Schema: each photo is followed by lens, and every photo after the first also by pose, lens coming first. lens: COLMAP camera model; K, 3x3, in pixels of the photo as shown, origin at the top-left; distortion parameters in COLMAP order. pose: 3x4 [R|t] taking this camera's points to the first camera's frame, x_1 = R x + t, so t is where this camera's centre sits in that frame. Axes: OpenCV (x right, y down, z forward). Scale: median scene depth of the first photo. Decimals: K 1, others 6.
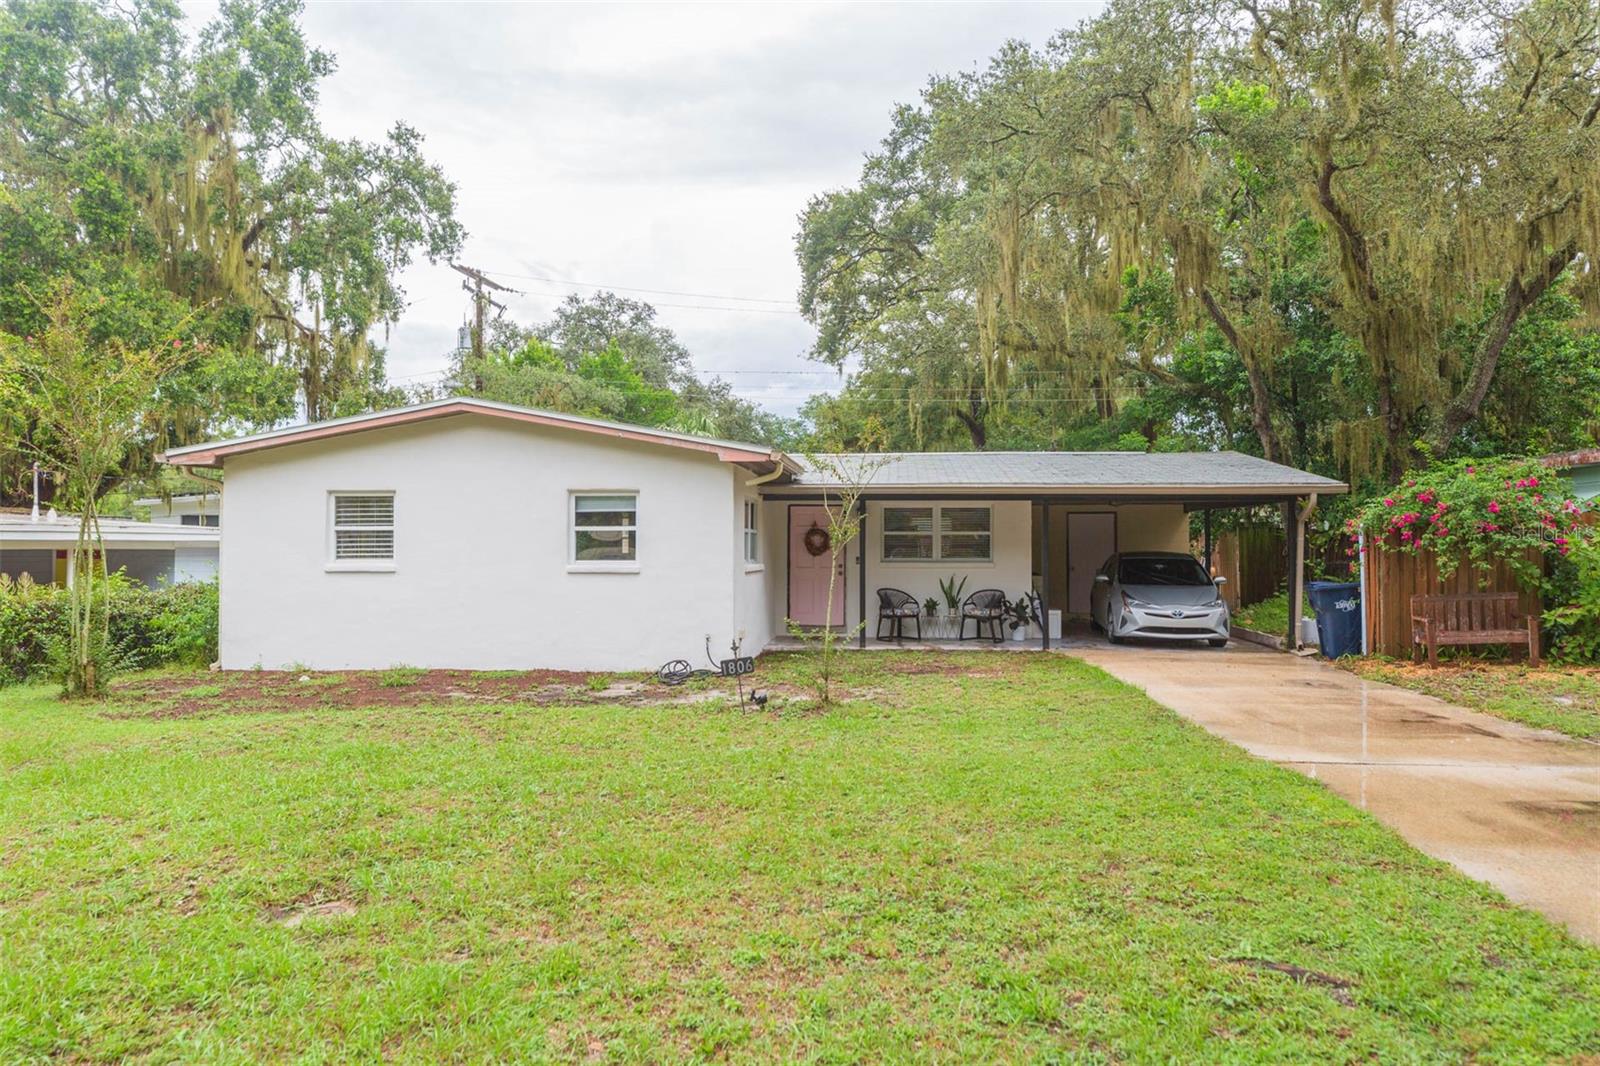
lens RADIAL K [[1083.4, 0, 800.0], [0, 1083.4, 533.0], [0, 0, 1]] dist [-0.002961, 0.000035]
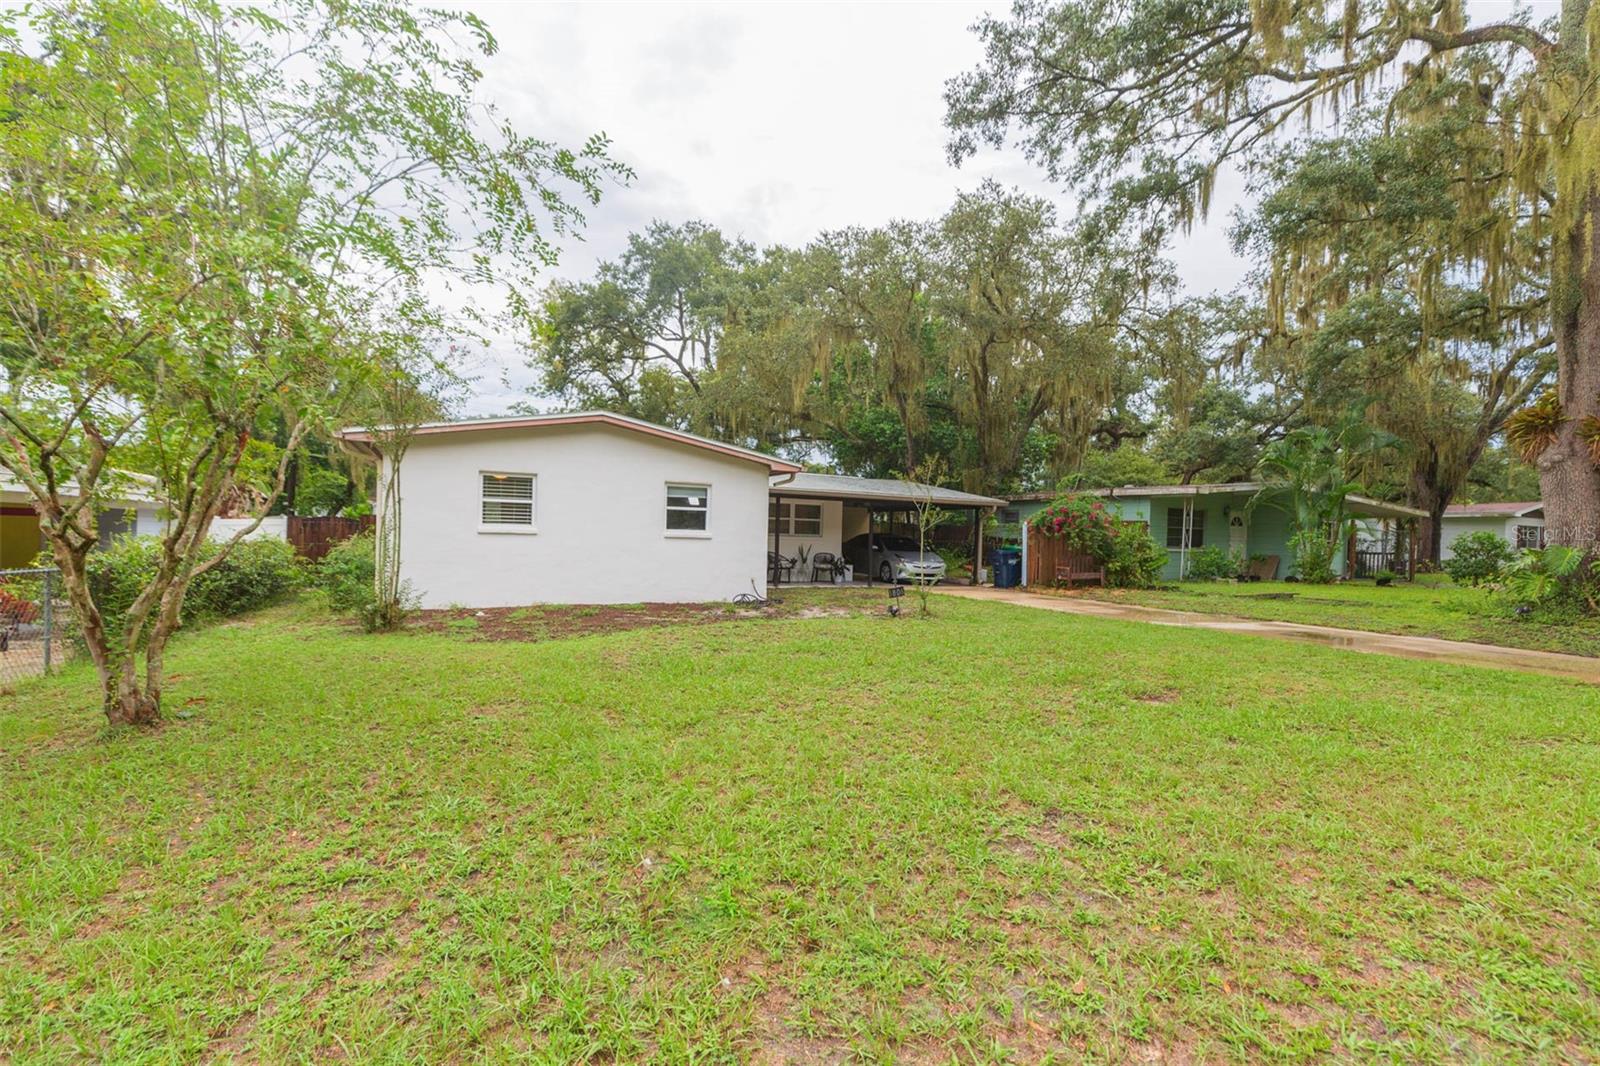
lens RADIAL K [[709.4, 0, 802.5], [0, 709.4, 529.1], [0, 0, 1]] dist [0.002541, -0.000411]
pose [[0.858634, 0.025494, 0.511955, -0.519768], [-0.030621, 0.999530, 0.001583, 0.016940], [-0.511674, -0.017036, 0.859011, 0.071232]]
